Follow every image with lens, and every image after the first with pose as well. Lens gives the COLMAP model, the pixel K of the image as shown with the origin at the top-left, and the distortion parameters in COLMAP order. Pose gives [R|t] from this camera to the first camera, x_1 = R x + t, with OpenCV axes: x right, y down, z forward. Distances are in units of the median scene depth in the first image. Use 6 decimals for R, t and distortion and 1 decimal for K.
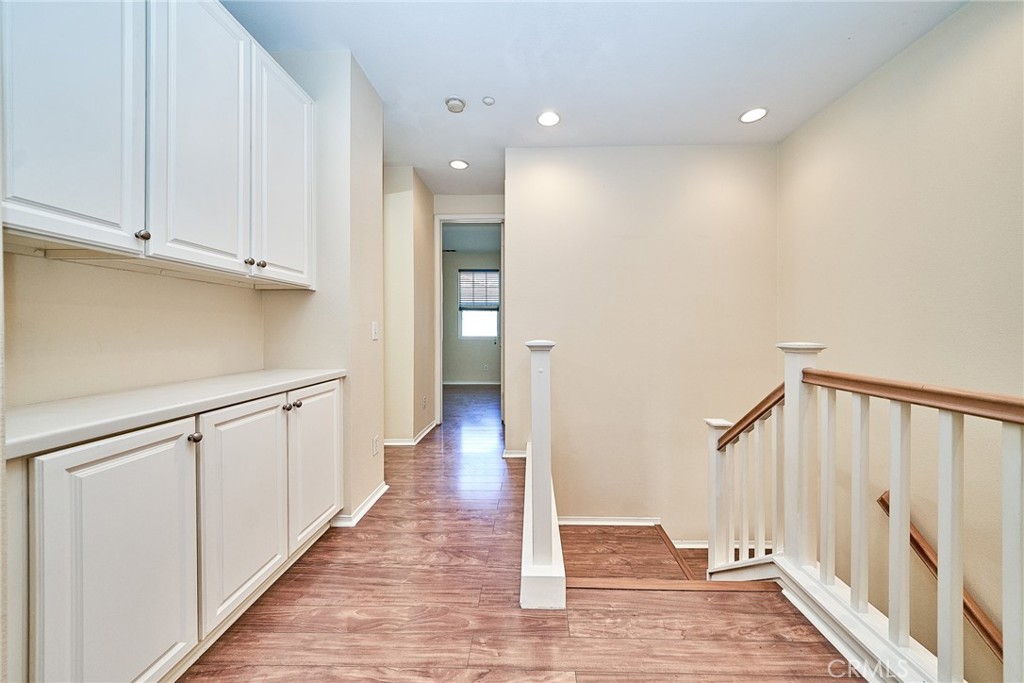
lens RADIAL K [[360.5, 0, 516.0], [0, 360.5, 333.1], [0, 0, 1]] dist [0.001637, -0.001694]
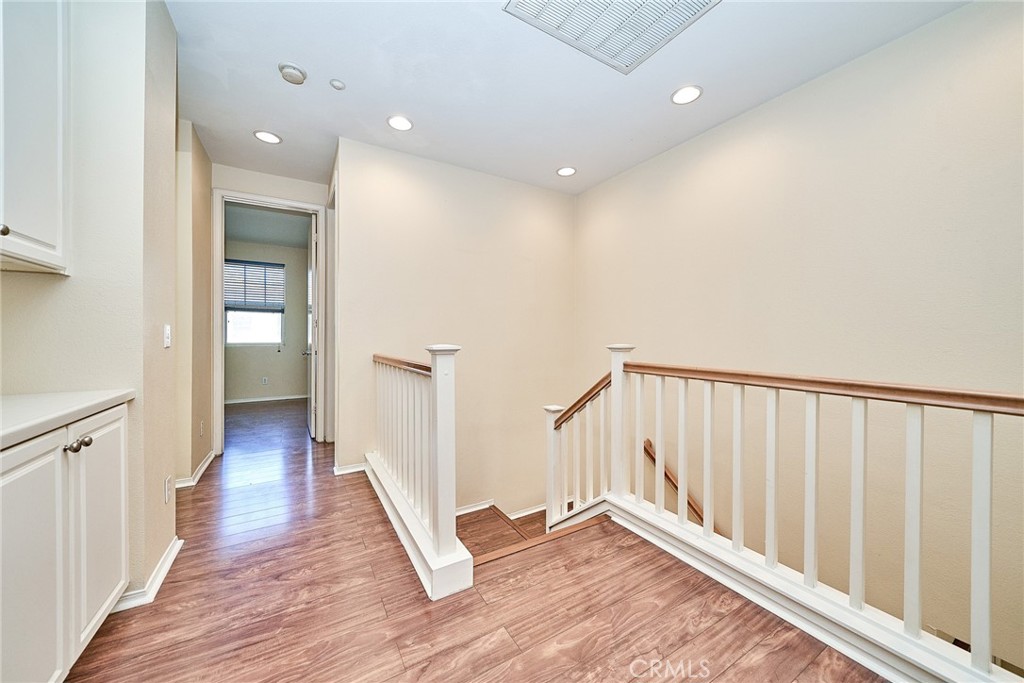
lens RADIAL K [[360.5, 0, 504.8], [0, 360.5, 339.1], [0, 0, 1]] dist [0.001637, -0.001694]
pose [[0.854960, -0.003111, 0.518685, -0.253607], [0.002889, 0.999995, 0.001236, 0.002542], [-0.518686, 0.000441, 0.854965, -0.000814]]
